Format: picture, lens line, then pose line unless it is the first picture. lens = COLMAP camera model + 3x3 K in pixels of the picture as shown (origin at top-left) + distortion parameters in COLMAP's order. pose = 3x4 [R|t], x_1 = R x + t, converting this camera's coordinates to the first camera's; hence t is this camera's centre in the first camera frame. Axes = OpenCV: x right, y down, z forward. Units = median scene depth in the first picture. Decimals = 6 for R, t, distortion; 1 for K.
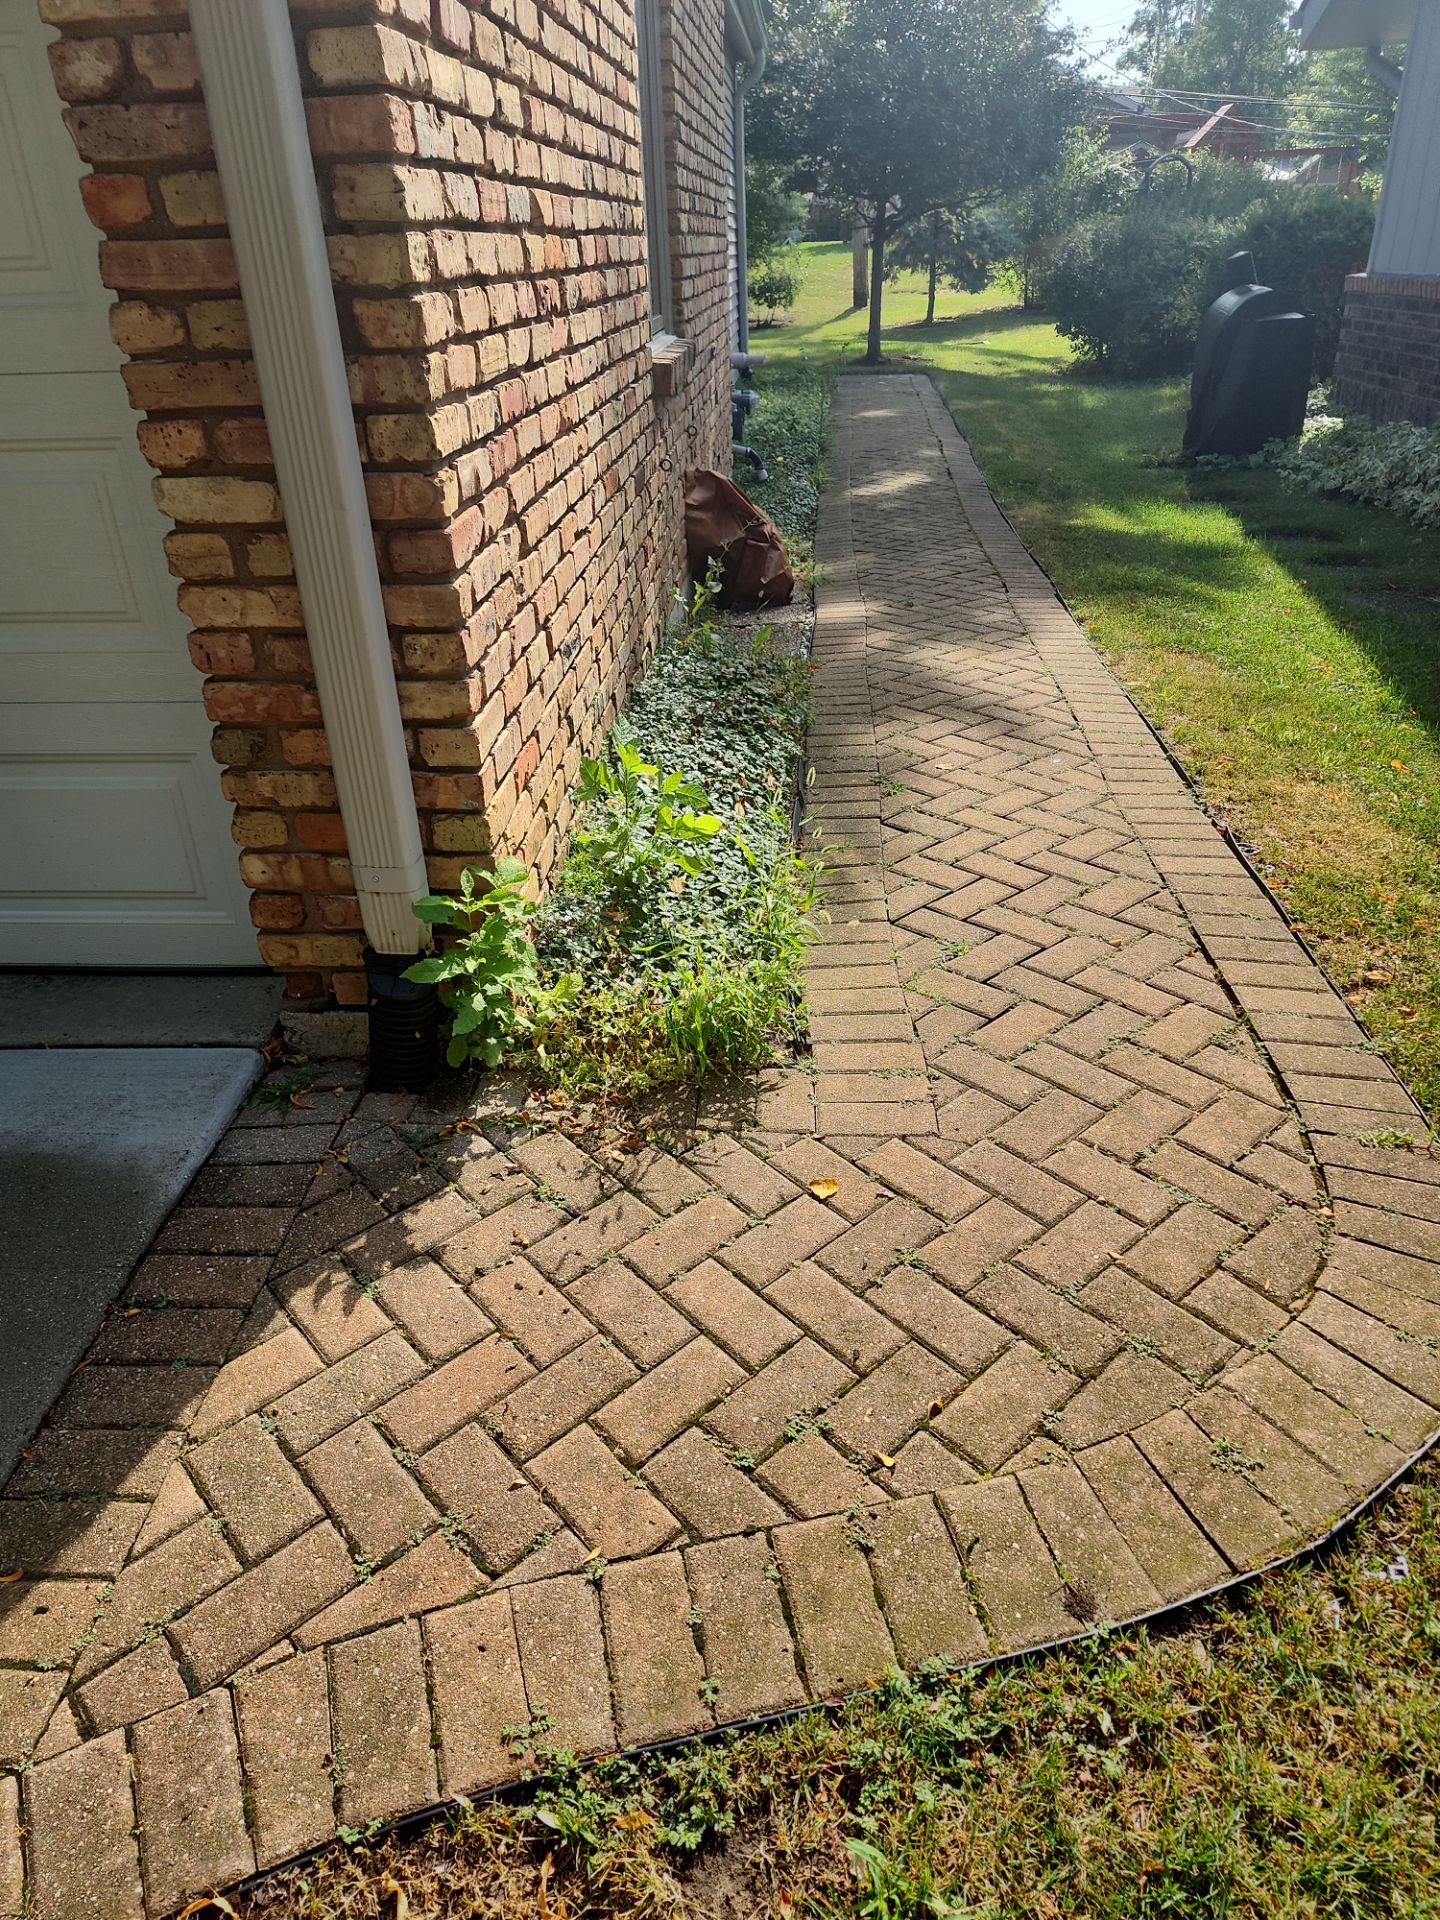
lens RADIAL K [[1304.8, 0, 721.1], [0, 1304.8, 981.6], [0, 0, 1]] dist [0.075025, -0.055380]
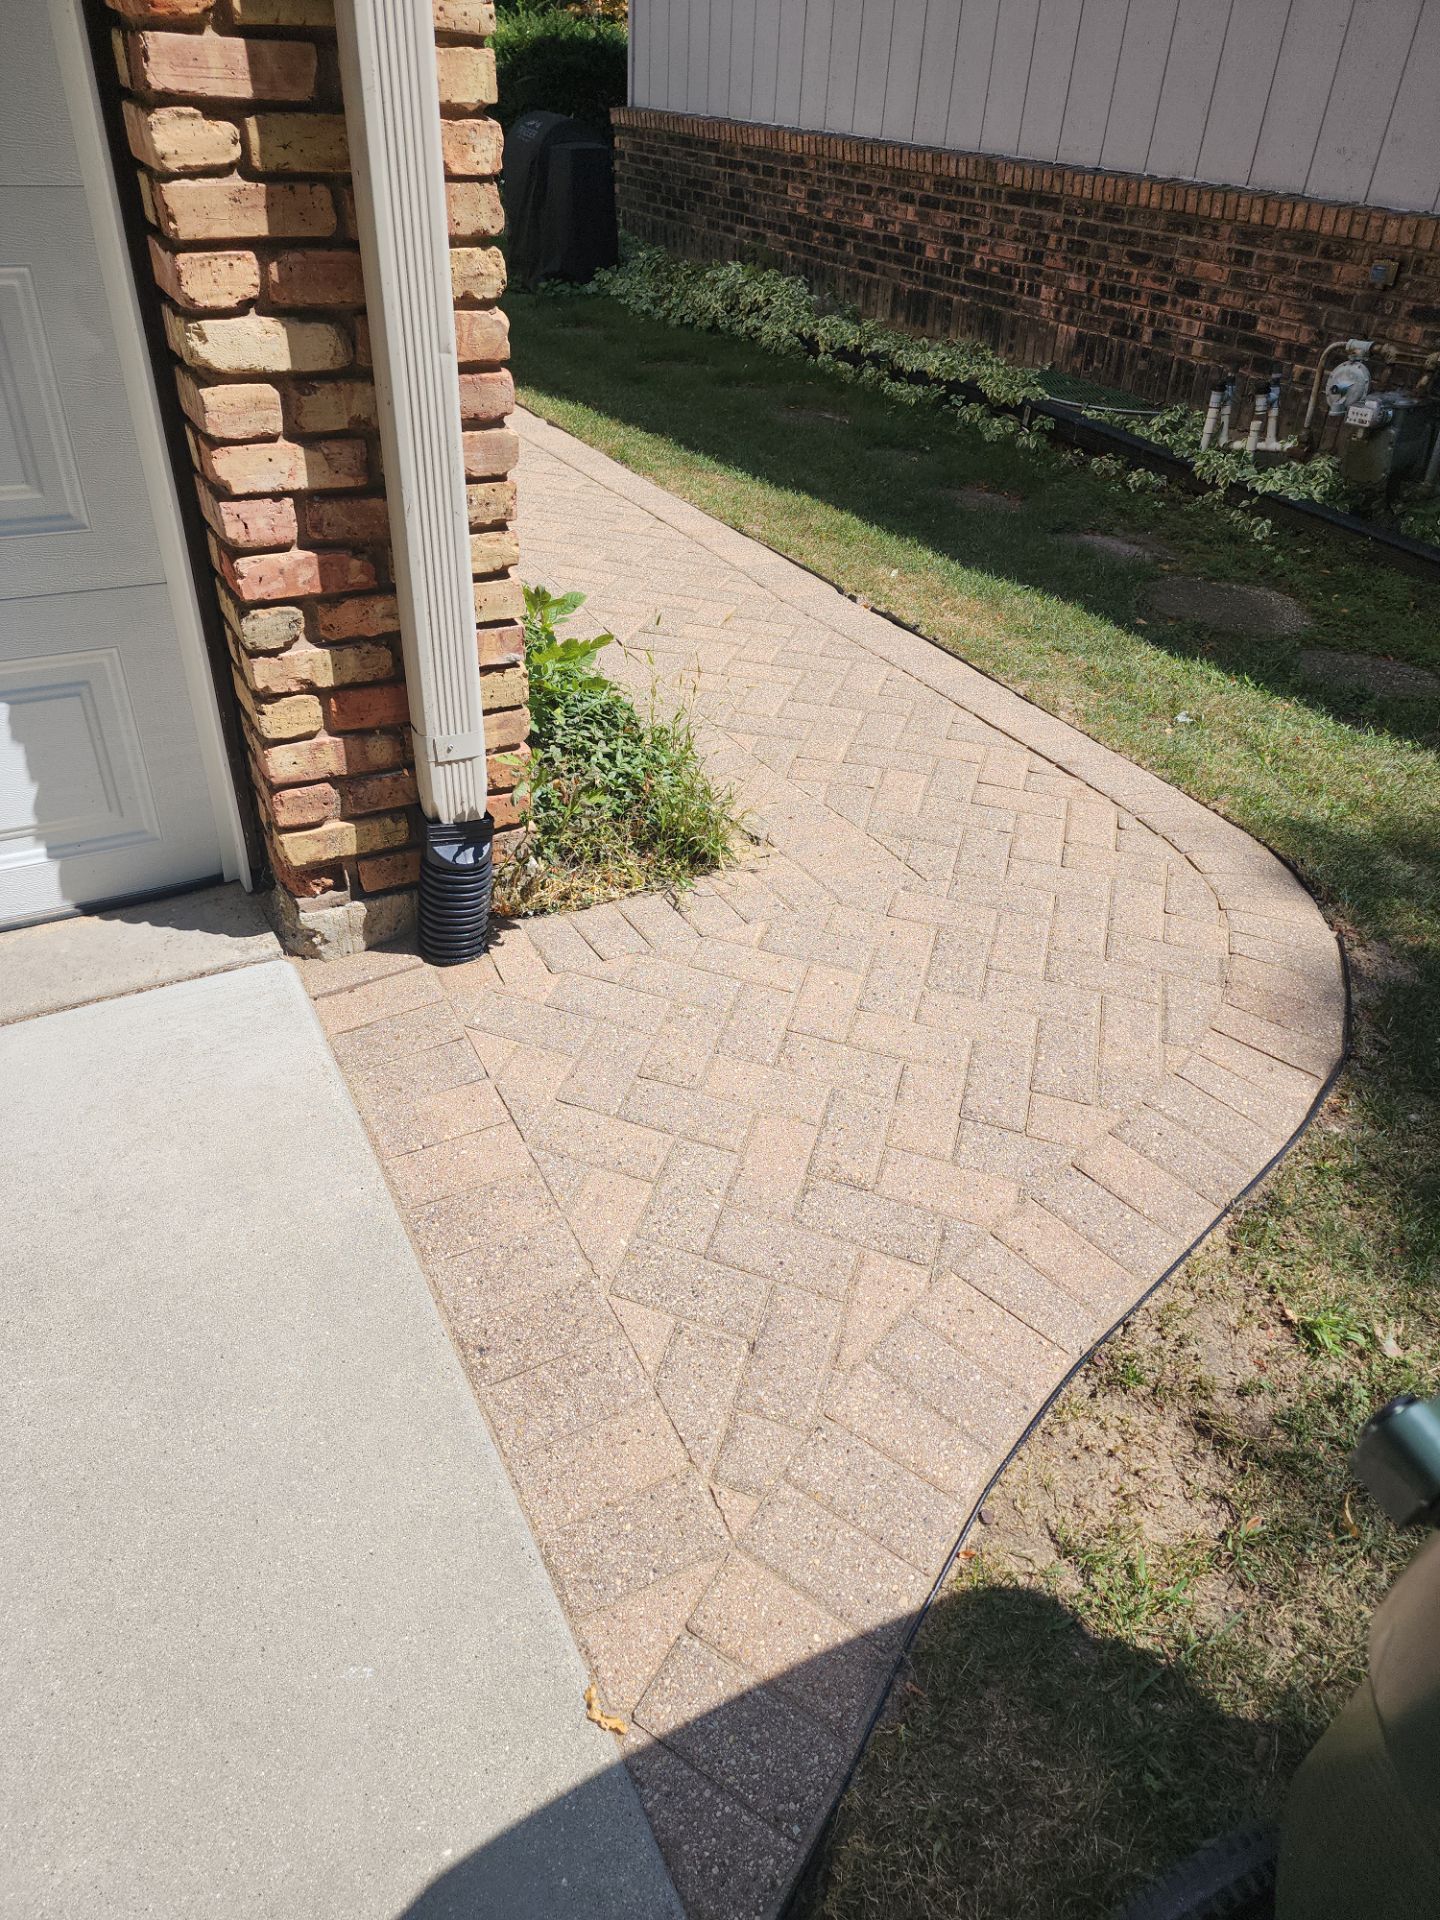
lens RADIAL K [[1281.2, 0, 720.0], [0, 1281.2, 960.0], [0, 0, 1]] dist [0.074741, -0.050431]
pose [[0.844749, -0.245877, 0.475336, -0.500716], [0.195239, 0.968582, 0.154047, -0.027390], [-0.498278, -0.037327, 0.866213, 0.048296]]
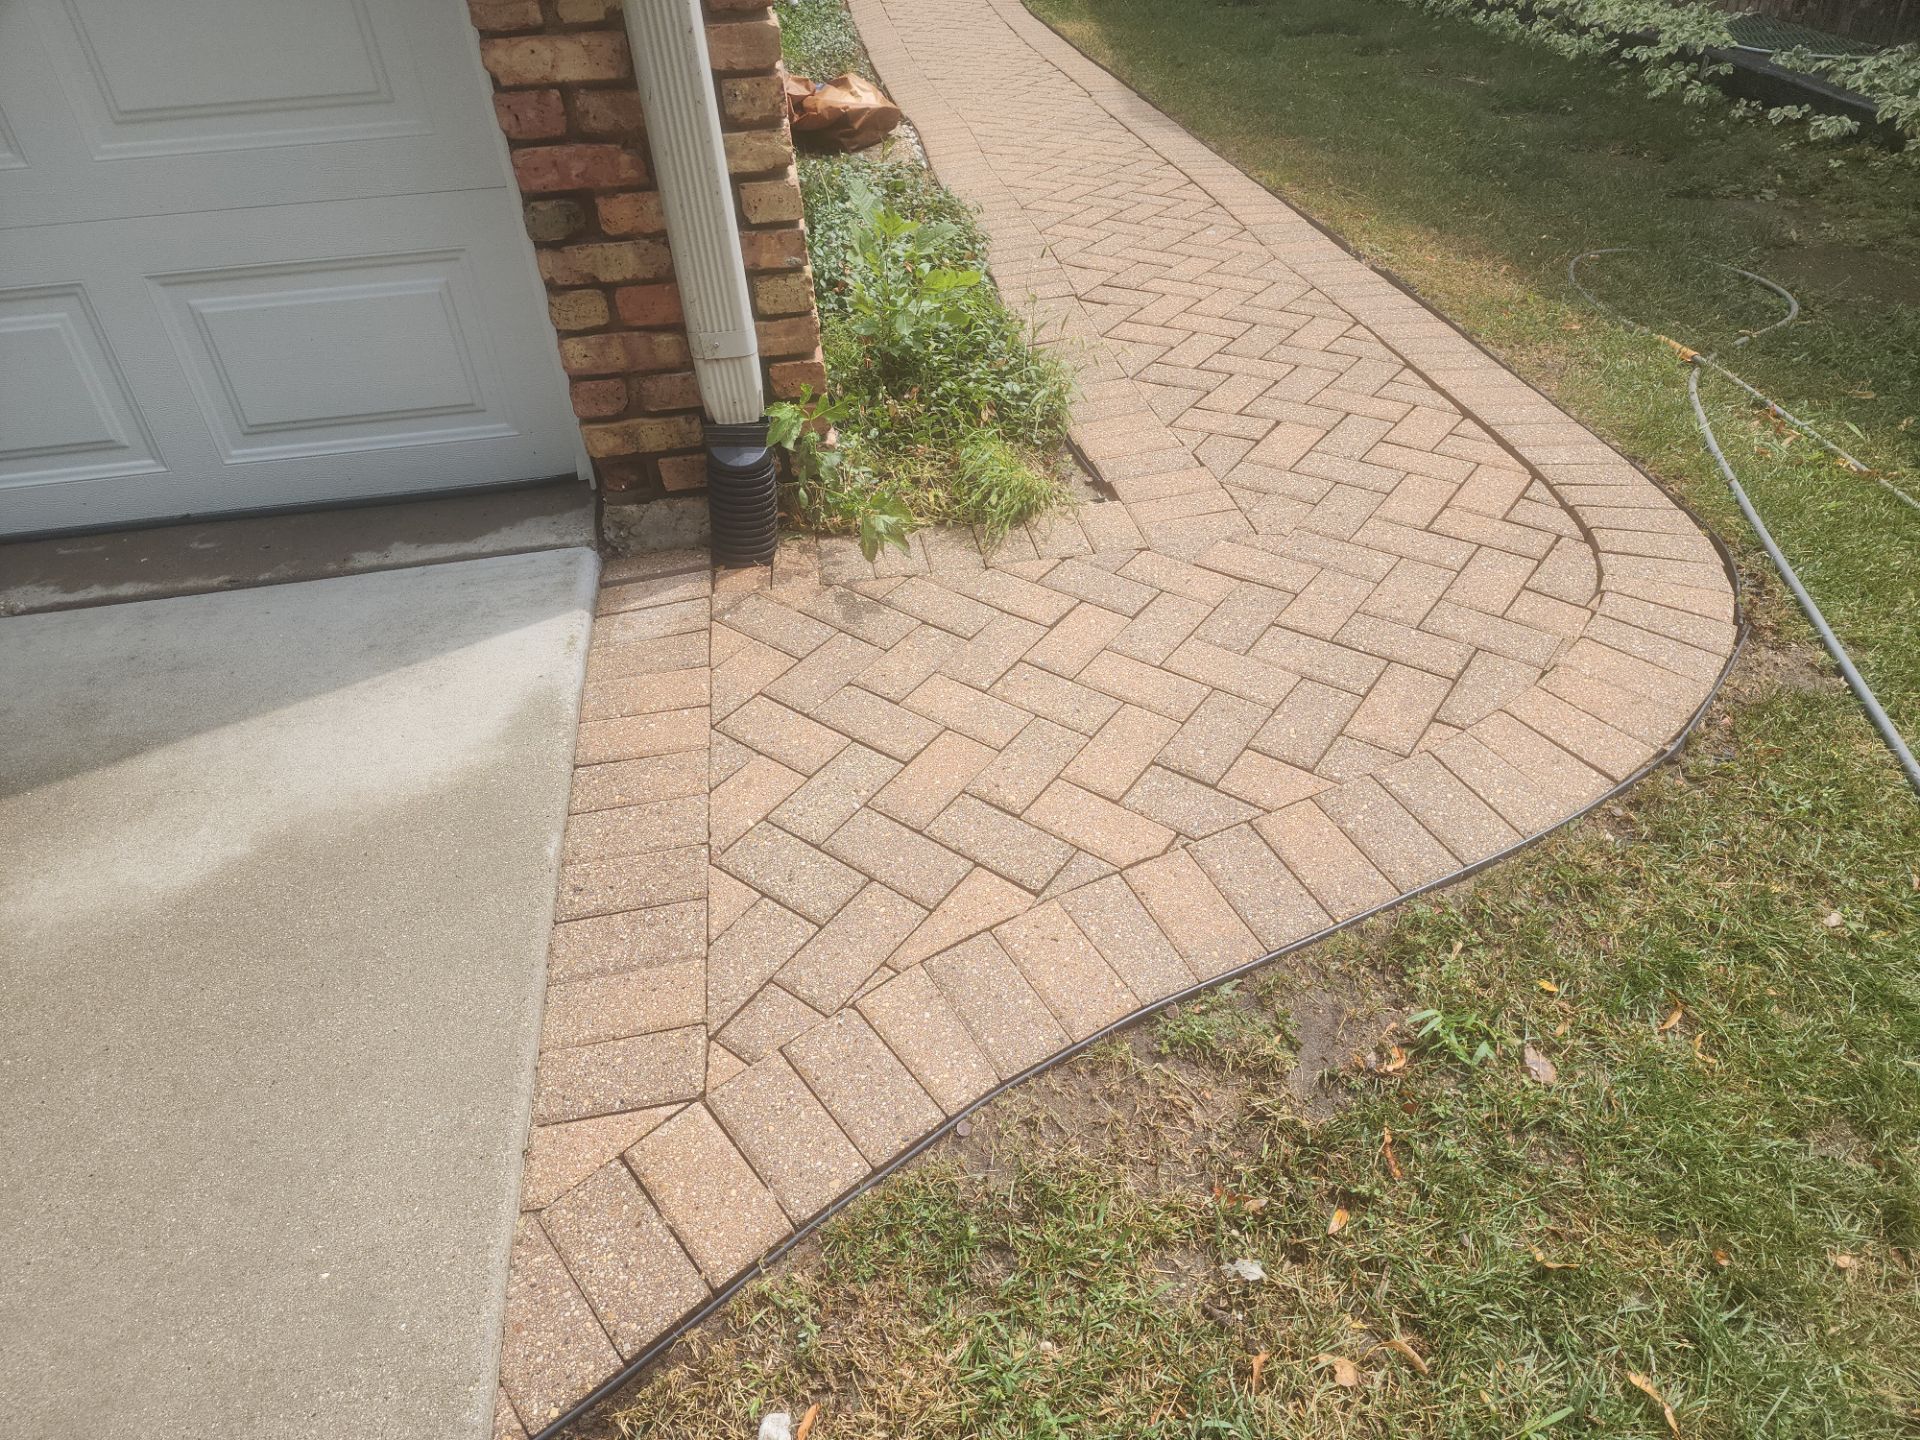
lens RADIAL K [[1281.2, 0, 1002.2], [0, 1281.2, 726.4], [0, 0, 1]] dist [0.074741, -0.050431]
pose [[0.972647, -0.149884, 0.177460, -0.228848], [0.126844, 0.982721, 0.134793, 0.089575], [-0.194597, -0.108596, 0.974853, -0.044926]]
